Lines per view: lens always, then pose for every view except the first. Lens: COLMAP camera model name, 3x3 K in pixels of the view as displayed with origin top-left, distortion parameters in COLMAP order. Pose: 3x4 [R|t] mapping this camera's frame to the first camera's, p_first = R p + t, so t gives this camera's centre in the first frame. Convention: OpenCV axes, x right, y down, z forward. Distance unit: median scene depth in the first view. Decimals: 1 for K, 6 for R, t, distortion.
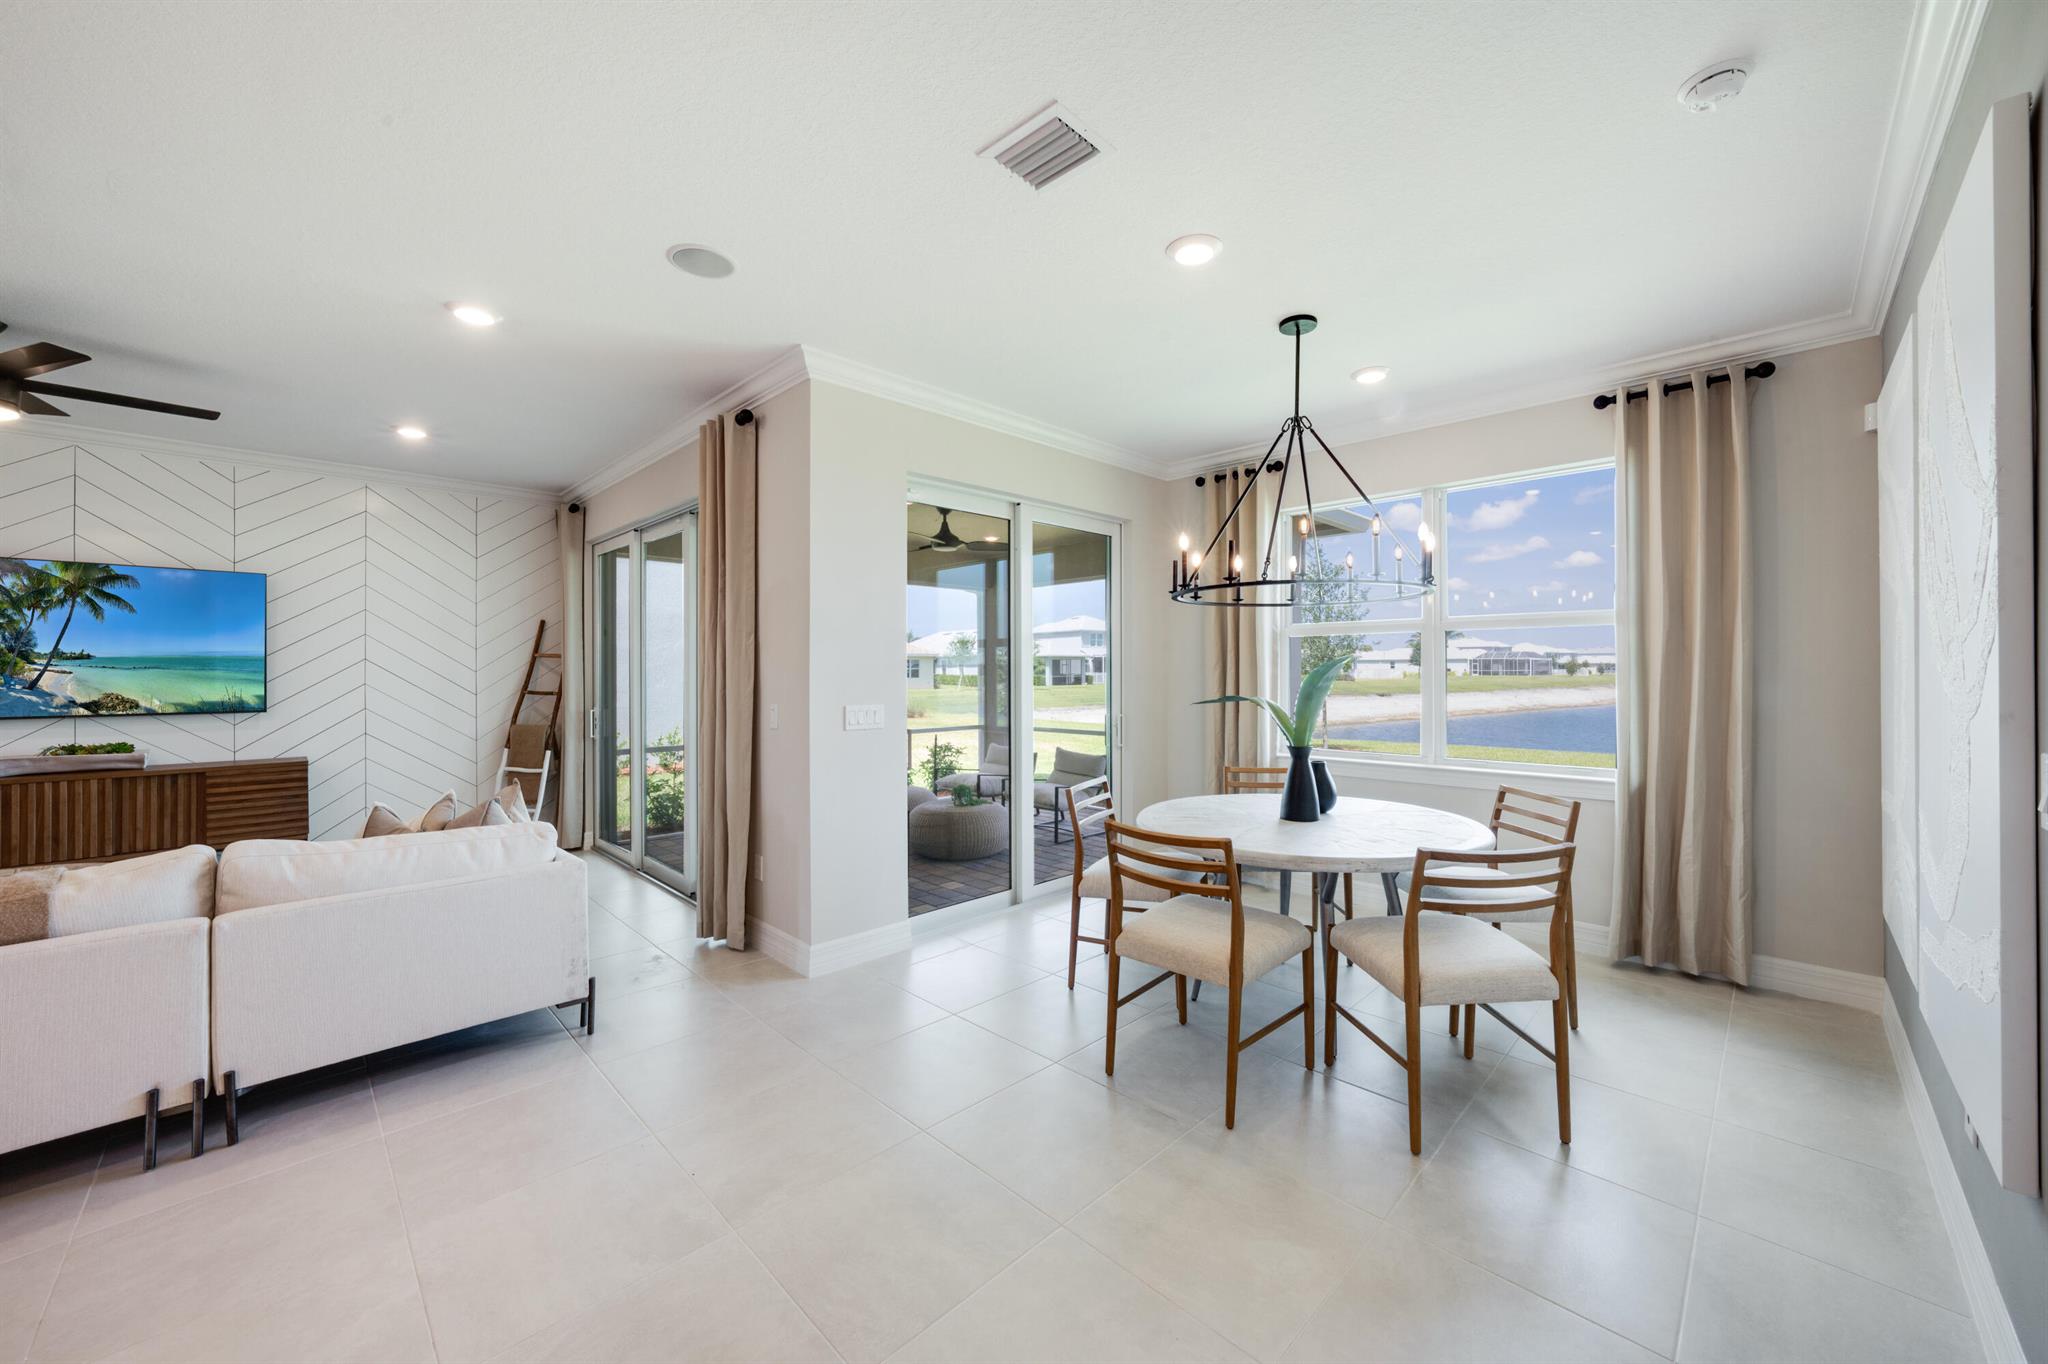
lens RADIAL K [[751.9, 0, 1030.4], [0, 751.9, 668.1], [0, 0, 1]] dist [-0.000337, 0.000104]
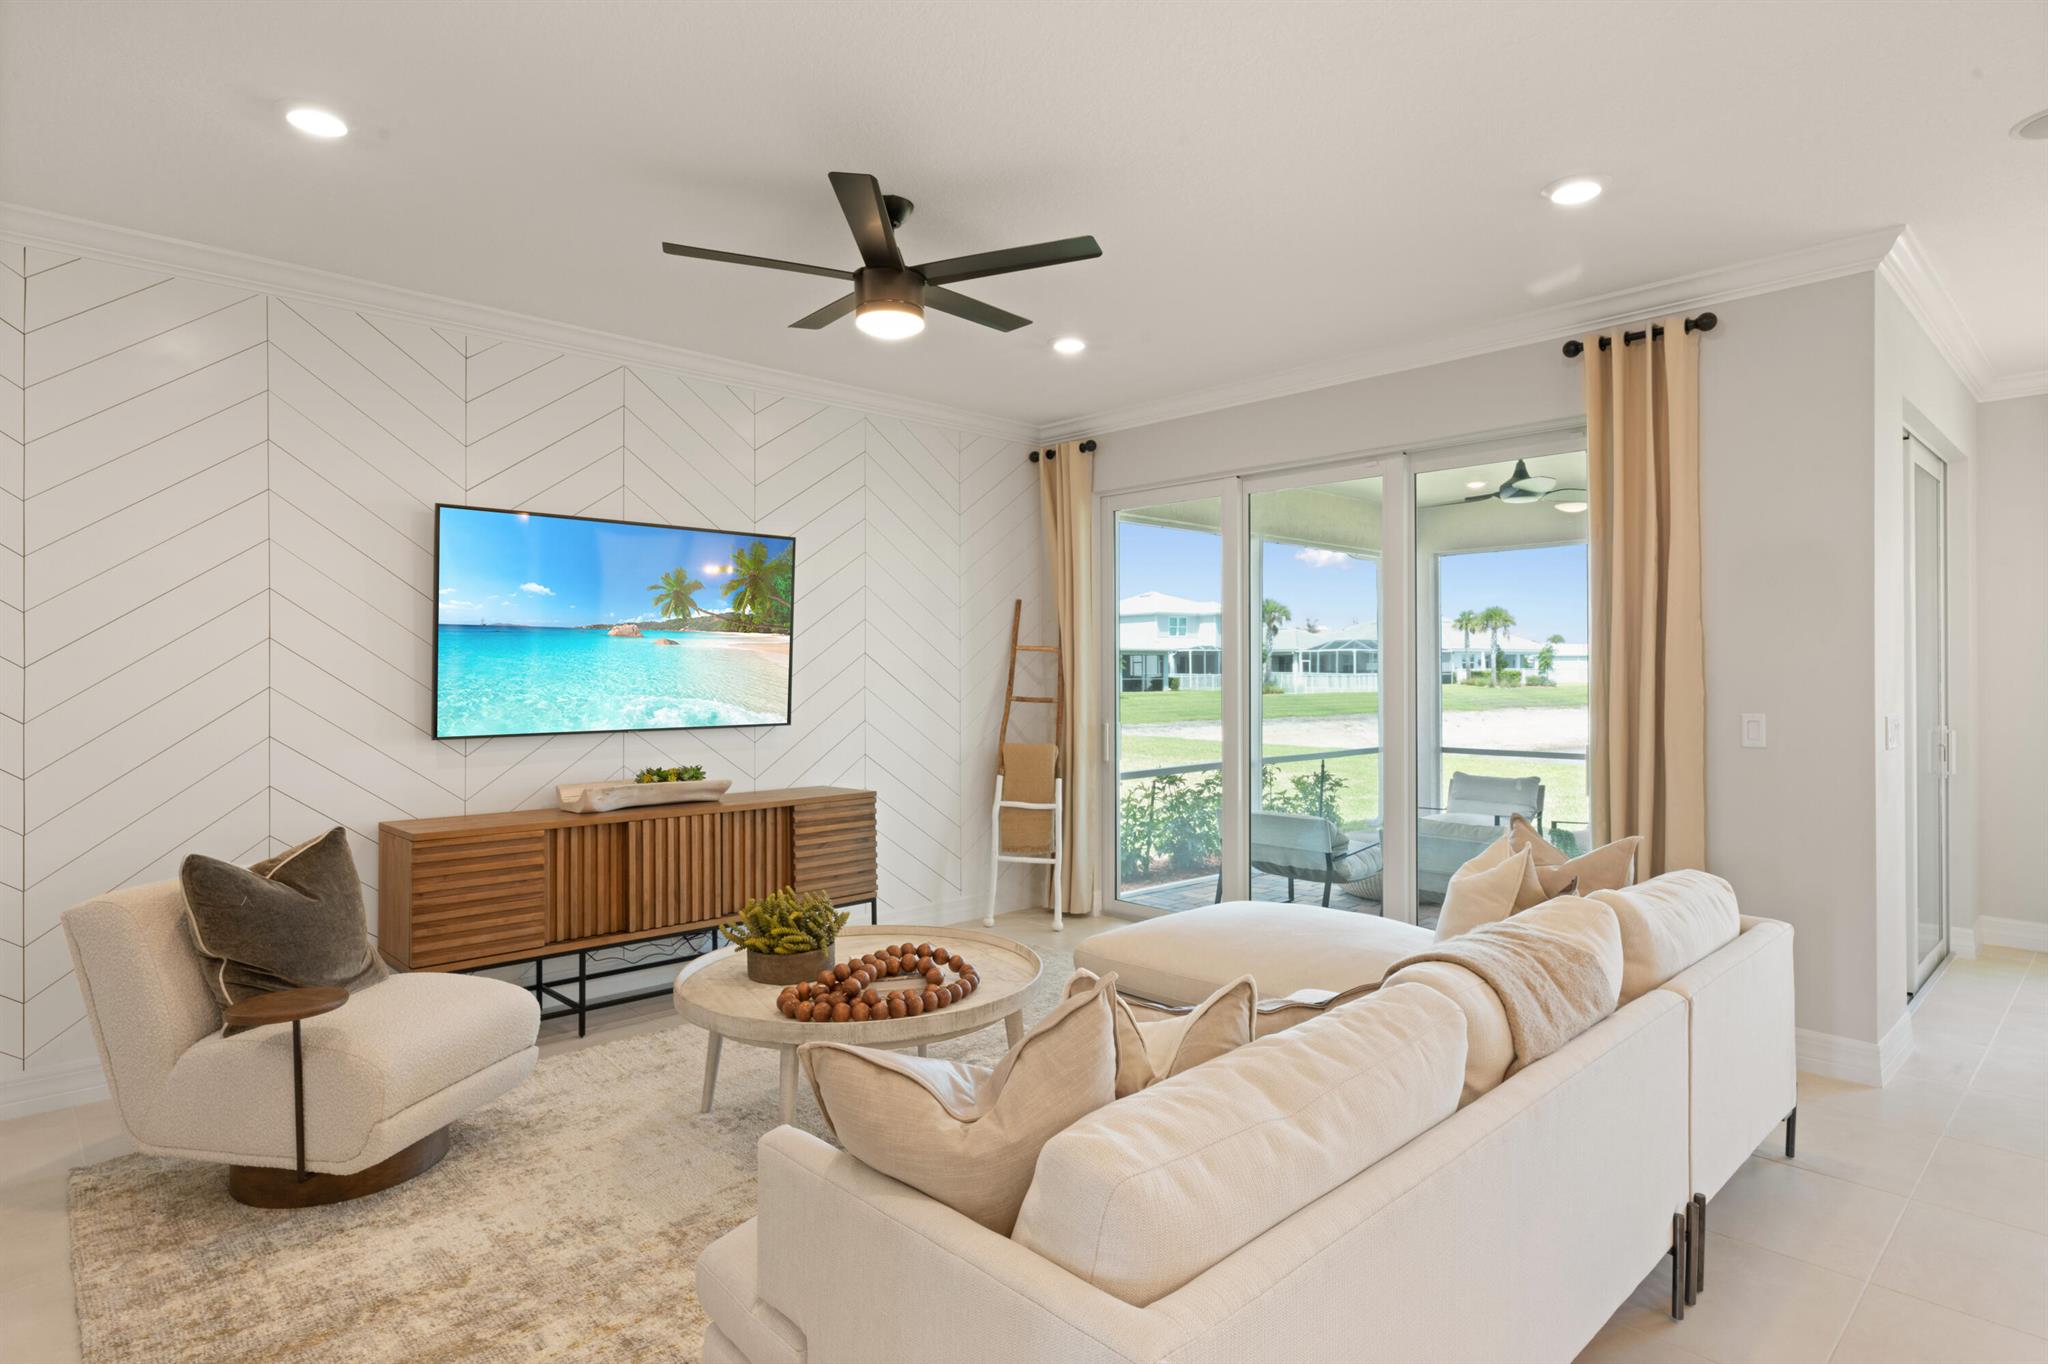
lens RADIAL K [[1083.8, 0, 1017.2], [0, 1083.8, 674.3], [0, 0, 1]] dist [0.060978, -0.001117]
pose [[0.999061, -0.002615, -0.043252, -0.841047], [0.002880, 0.999978, 0.006046, 0.001830], [0.043235, -0.006165, 0.999046, -0.073805]]
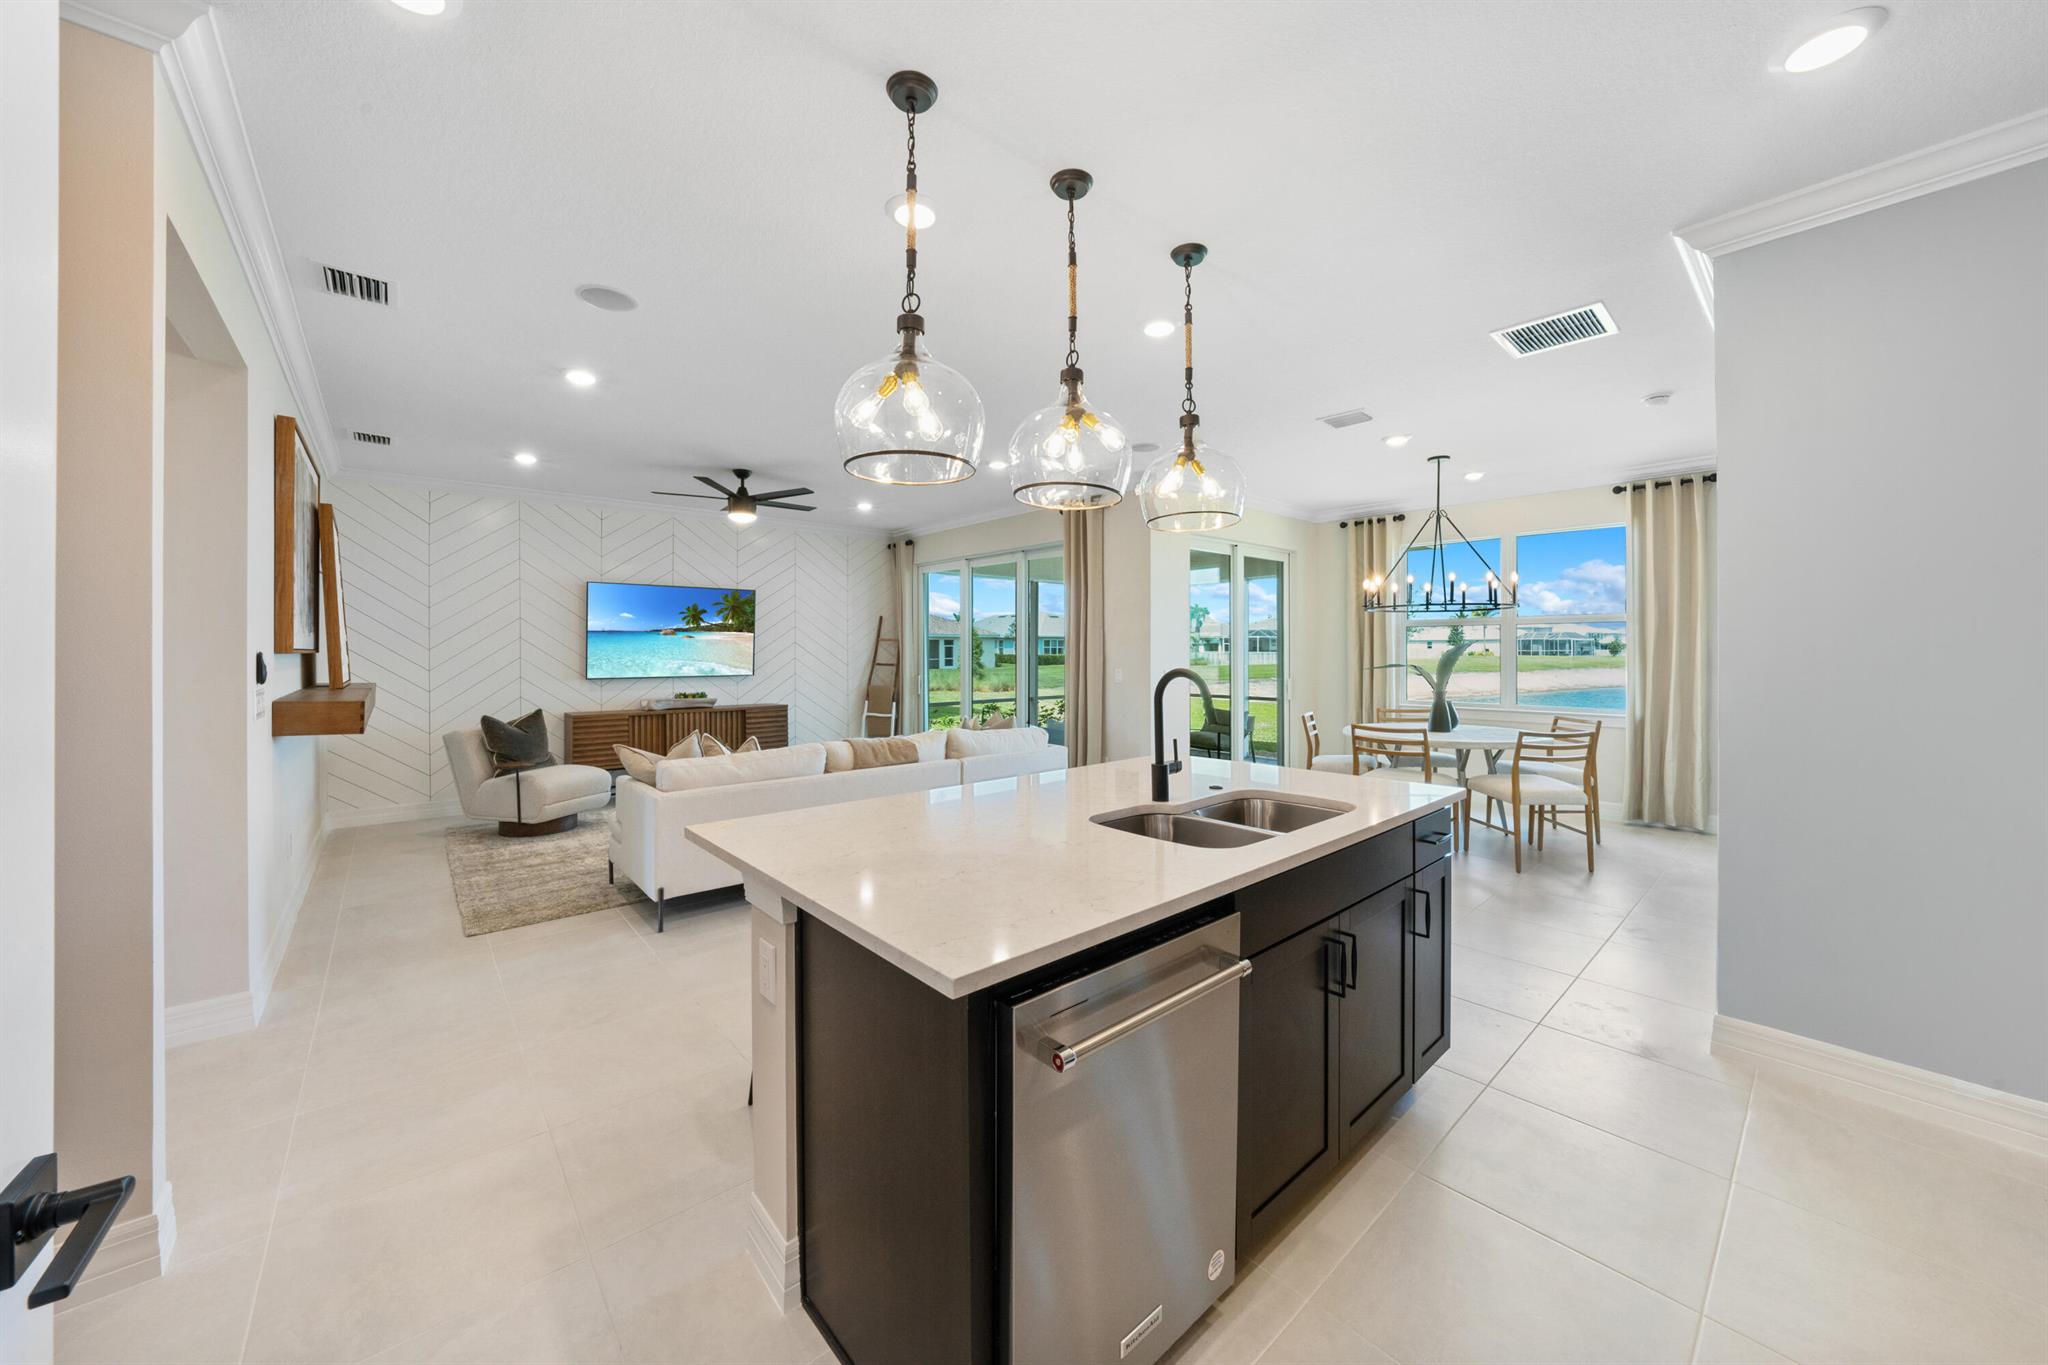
lens RADIAL K [[717.2, 0, 1020.1], [0, 717.2, 646.3], [0, 0, 1]] dist [-0.002505, -0.000119]
pose [[0.997654, 0.000518, -0.068456, -0.381529], [-0.000680, 0.999997, -0.002331, -0.000260], [0.068455, 0.002373, 0.997651, -0.567157]]
